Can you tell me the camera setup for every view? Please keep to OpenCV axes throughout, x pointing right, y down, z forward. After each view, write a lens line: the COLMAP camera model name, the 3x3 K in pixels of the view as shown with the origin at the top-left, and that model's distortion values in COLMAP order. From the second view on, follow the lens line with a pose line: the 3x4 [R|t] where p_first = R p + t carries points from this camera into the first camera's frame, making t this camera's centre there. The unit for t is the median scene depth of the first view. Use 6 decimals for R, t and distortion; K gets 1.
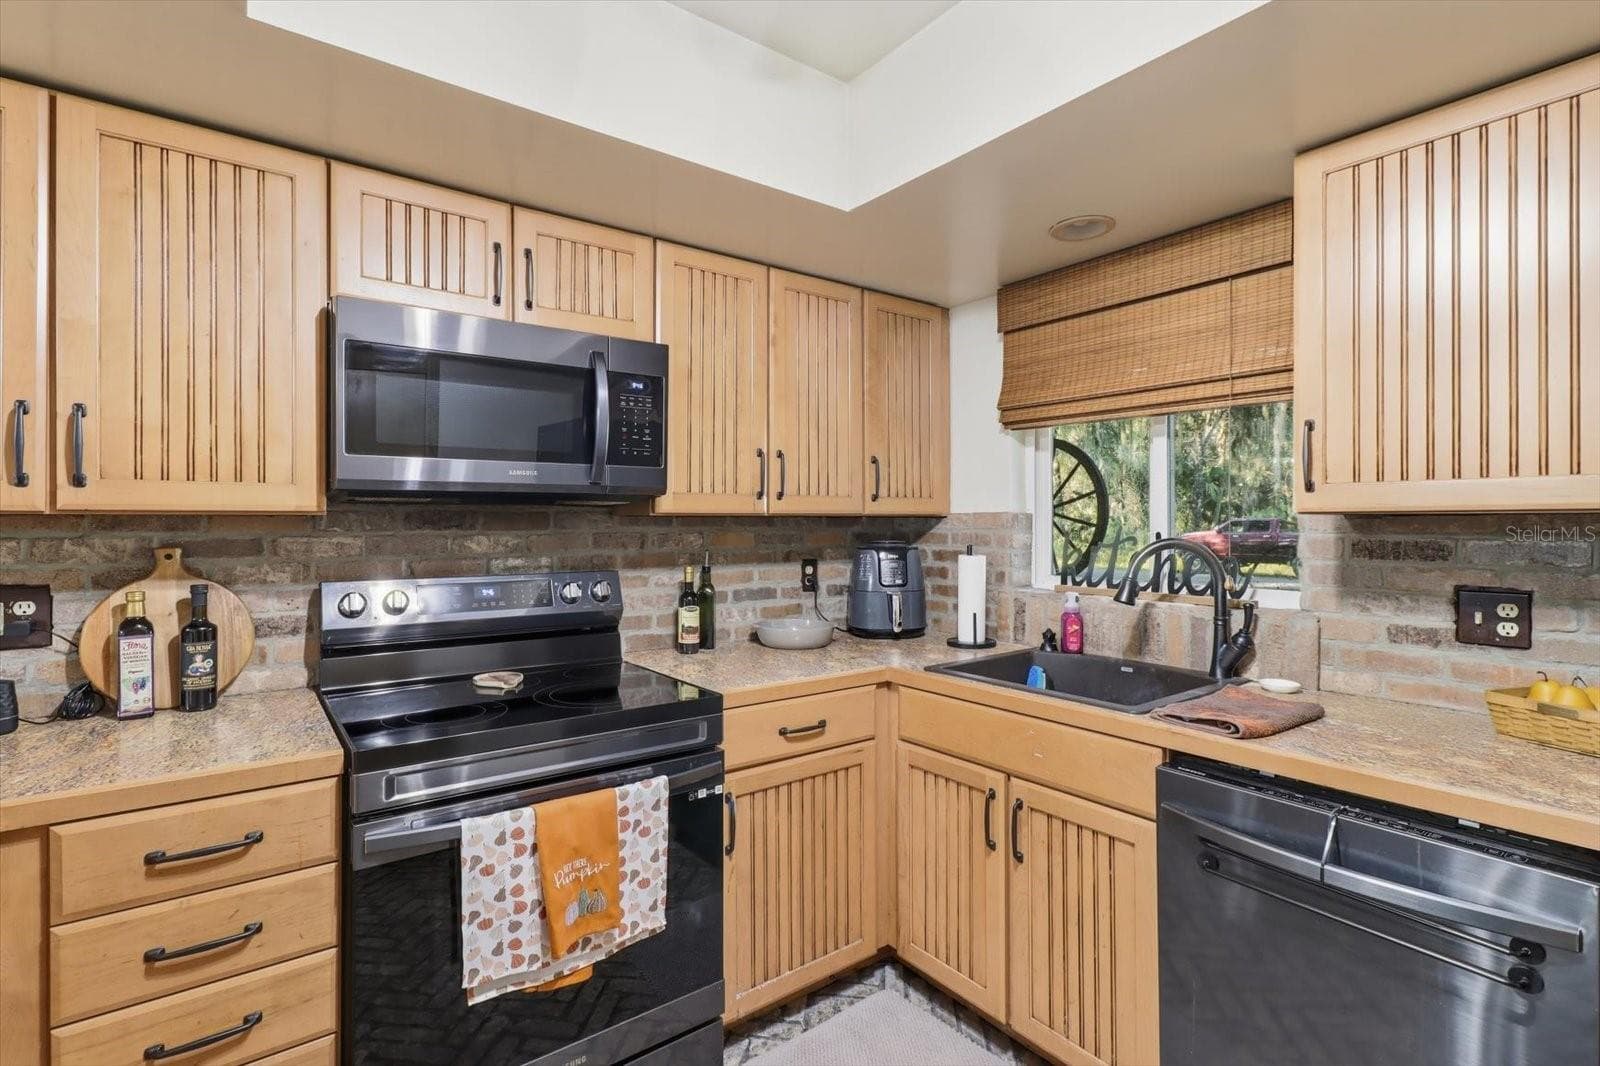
lens RADIAL K [[756.4, 0, 803.6], [0, 756.4, 519.3], [0, 0, 1]] dist [-0.013506, 0.003377]
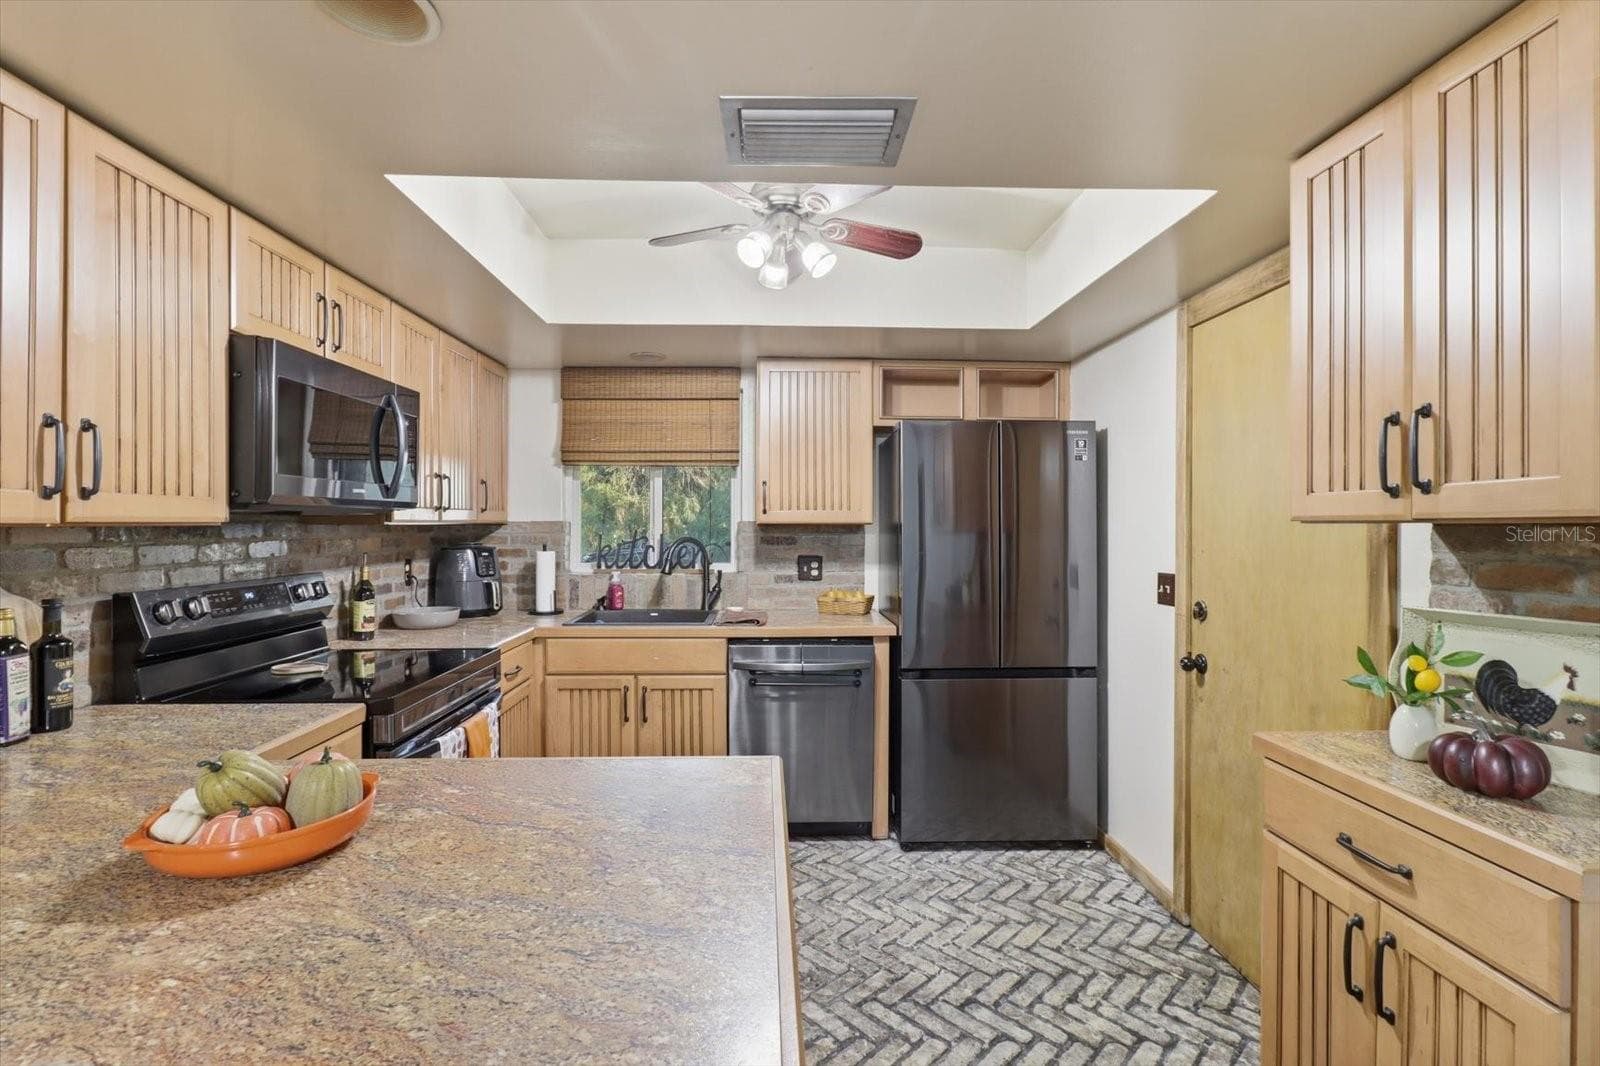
lens RADIAL K [[756.4, 0, 788.4], [0, 756.4, 532.2], [0, 0, 1]] dist [-0.013506, 0.003377]
pose [[0.576091, -0.008768, 0.817338, -0.937661], [-0.002928, 0.999914, 0.012790, -0.011144], [-0.817380, -0.009762, 0.576016, -0.277650]]
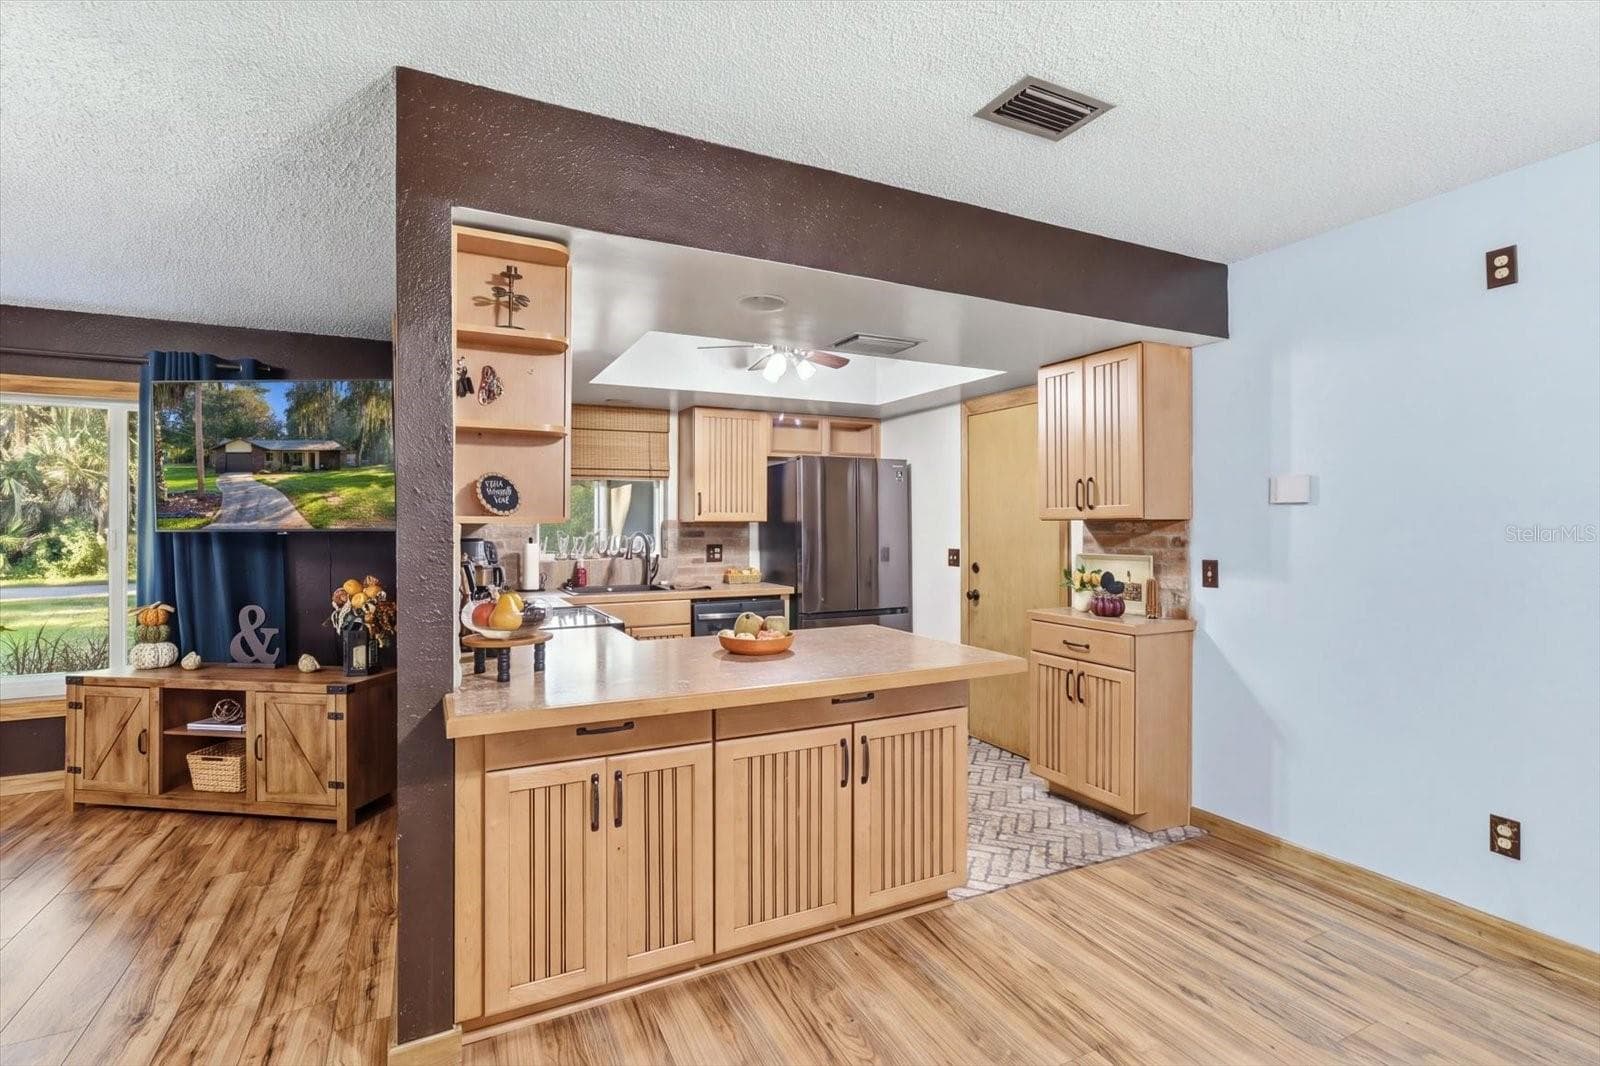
lens RADIAL K [[756.4, 0, 796.2], [0, 756.4, 523.3], [0, 0, 1]] dist [-0.013506, 0.003377]
pose [[0.185669, 0.000388, 0.982612, -2.043312], [-0.001438, 0.999999, -0.000123, -0.002191], [-0.982611, -0.001390, 0.185669, 0.014475]]
